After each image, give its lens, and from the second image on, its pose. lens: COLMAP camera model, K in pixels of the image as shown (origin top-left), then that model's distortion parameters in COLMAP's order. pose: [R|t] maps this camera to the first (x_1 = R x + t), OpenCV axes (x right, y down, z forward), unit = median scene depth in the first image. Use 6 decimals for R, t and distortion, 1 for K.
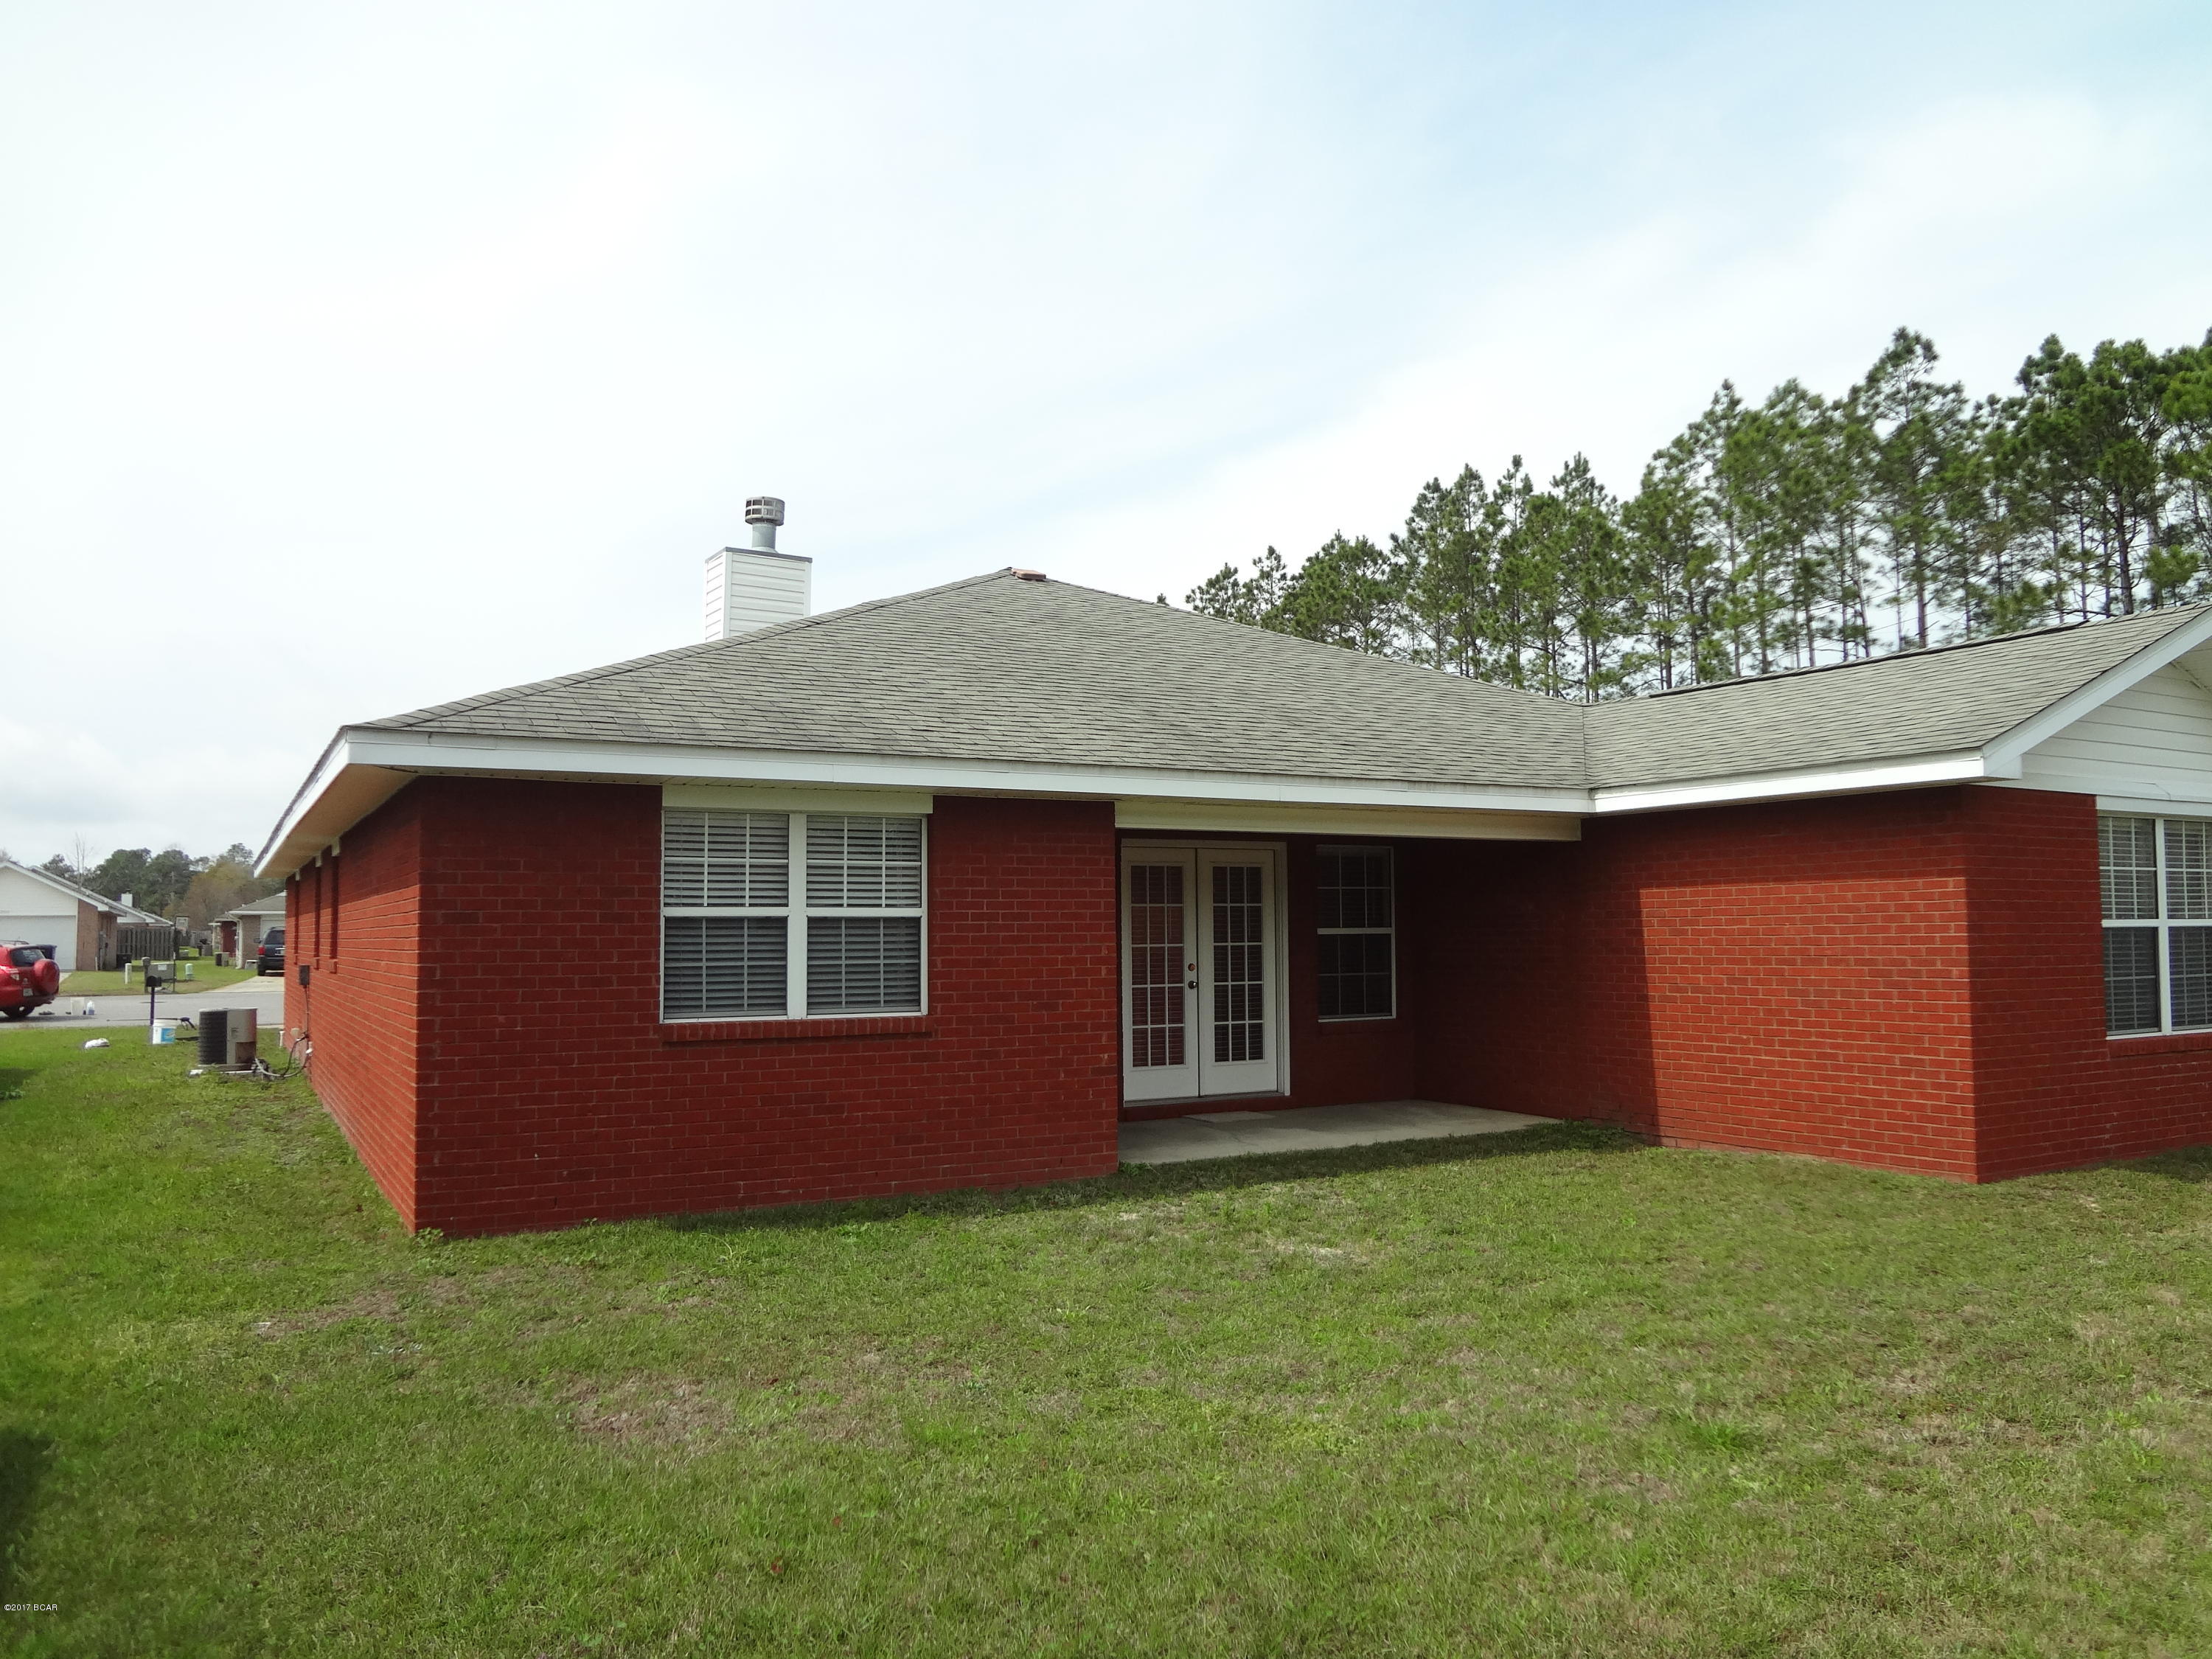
lens RADIAL K [[1647.9, 0, 1107.2], [0, 1647.9, 836.6], [0, 0, 1]] dist [-0.068468, 0.034655]
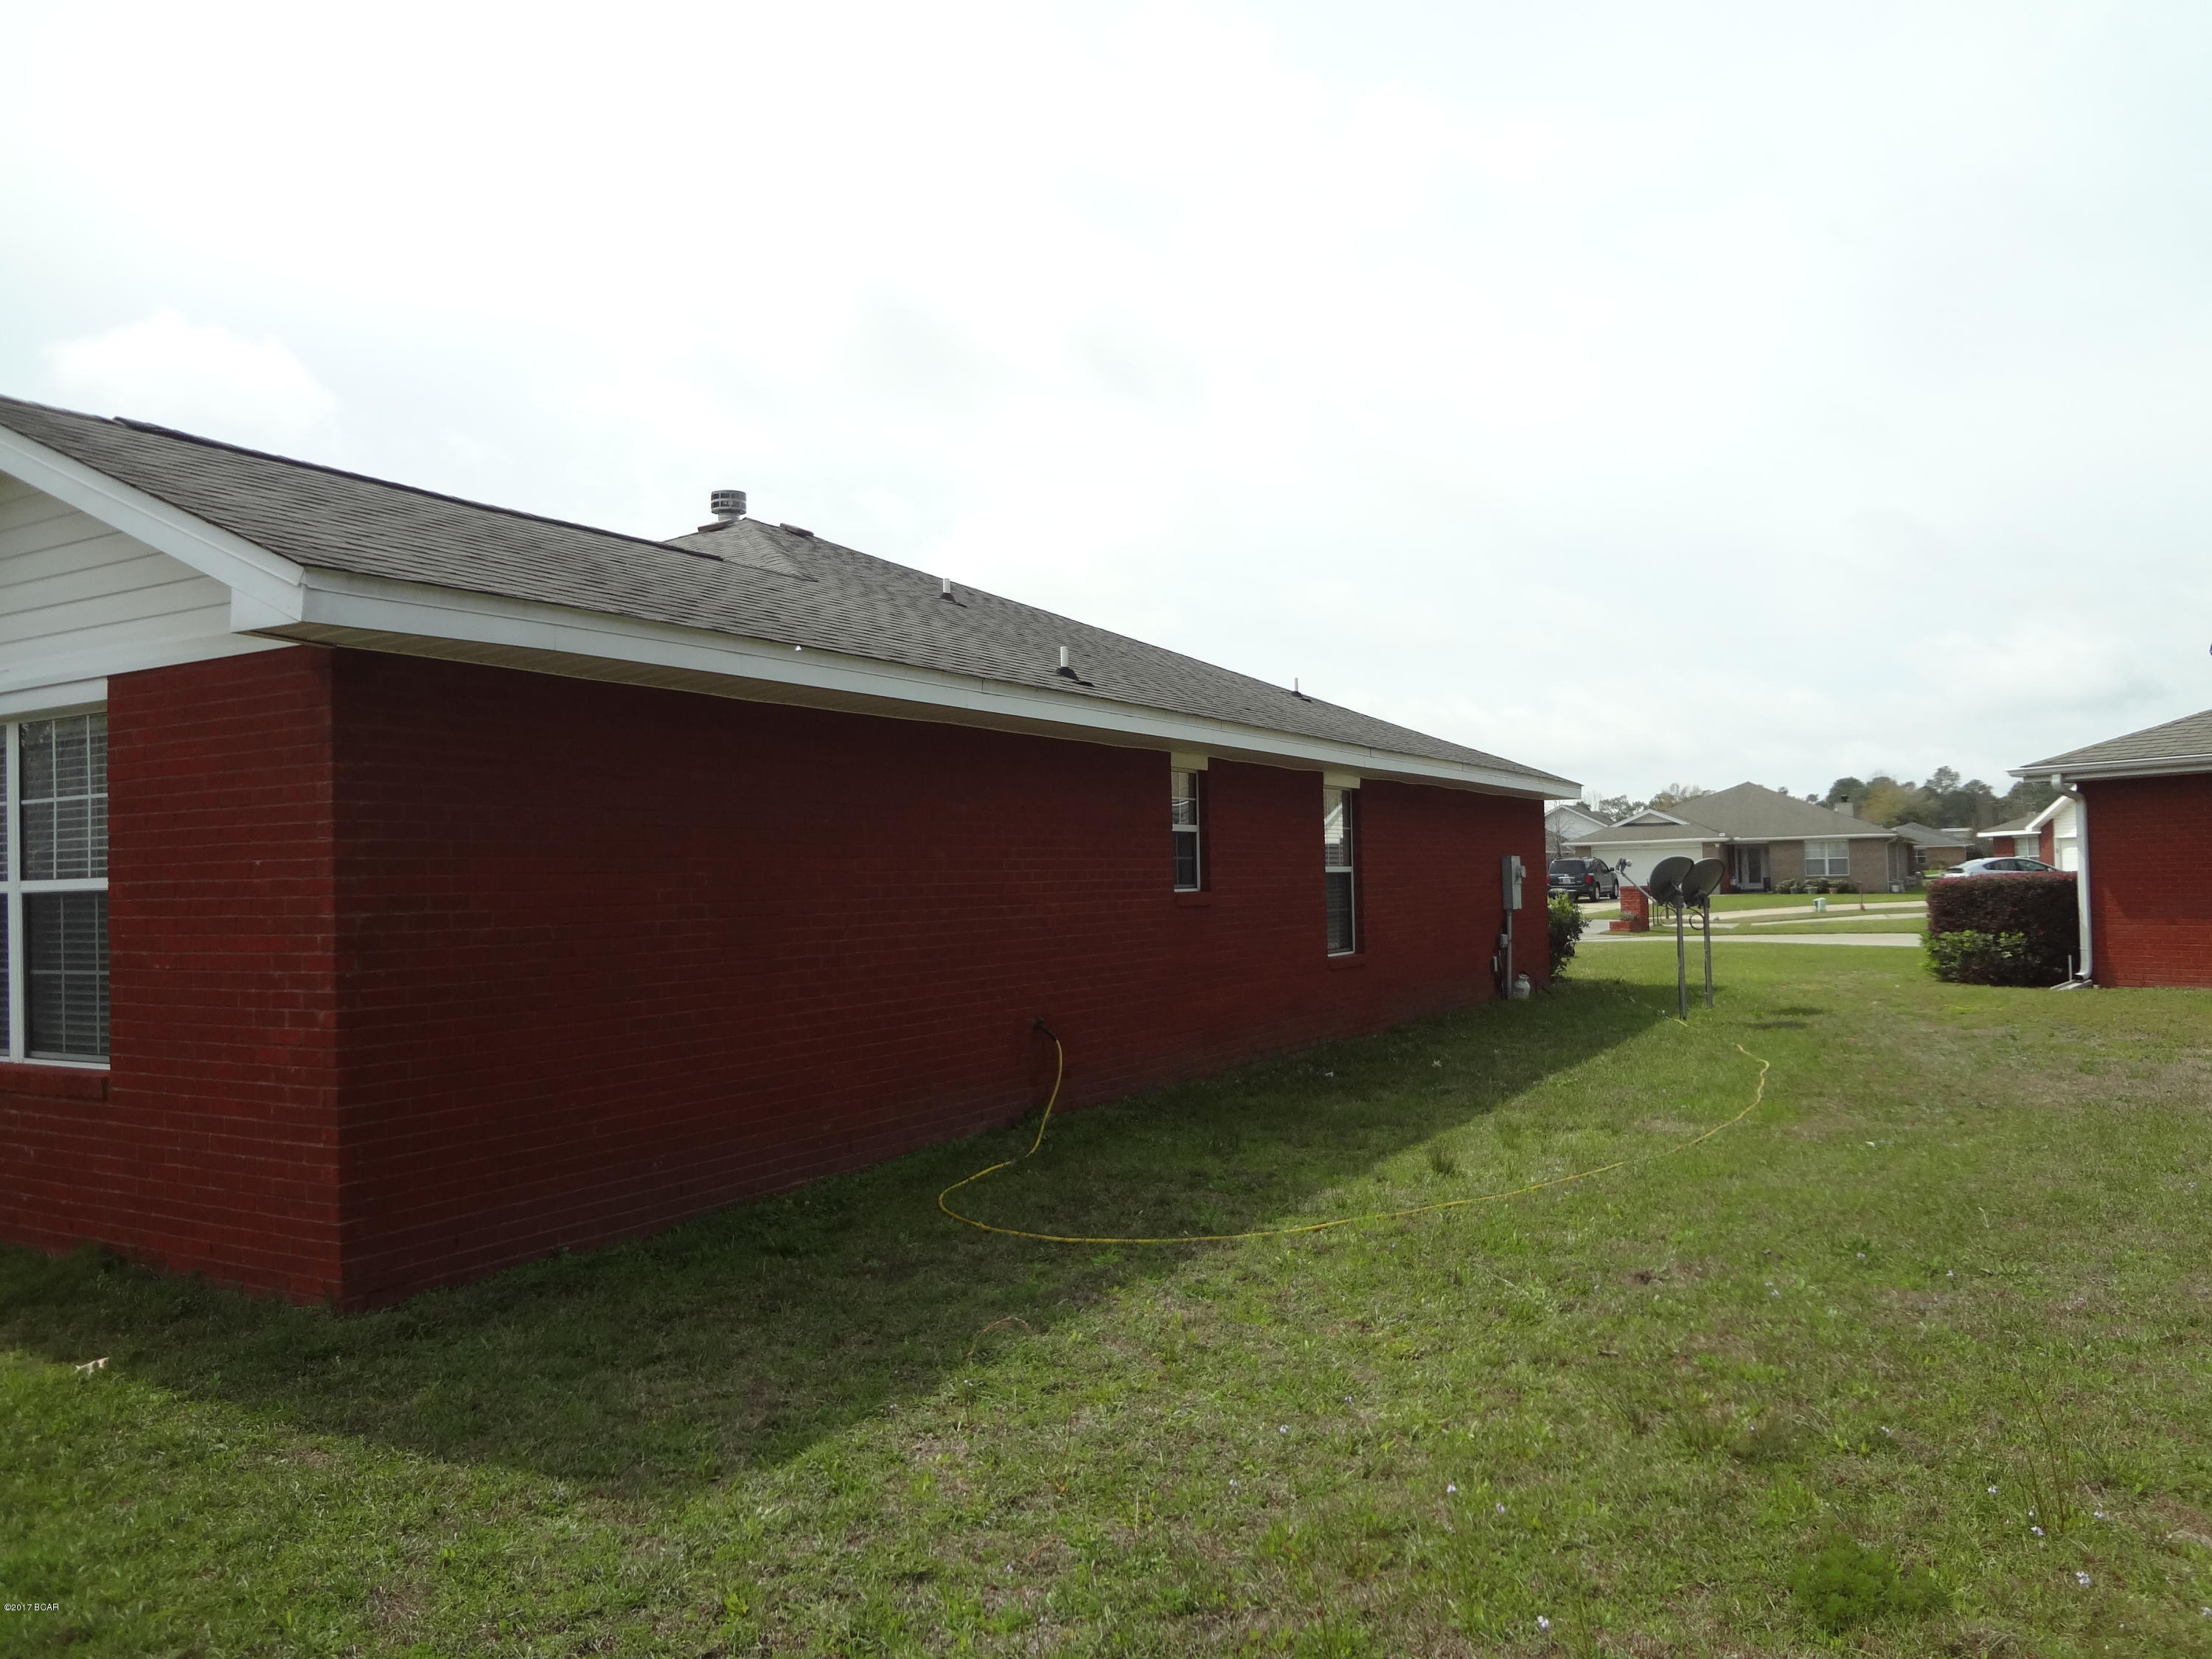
lens RADIAL K [[1638.3, 0, 1106.0], [0, 1638.3, 829.5], [0, 0, 1]] dist [-0.054661, 0.009726]
pose [[0.504208, -0.025117, -0.863217, 1.171959], [0.063297, 0.997963, 0.007934, 0.044242], [0.861259, -0.058639, 0.504771, 0.869513]]
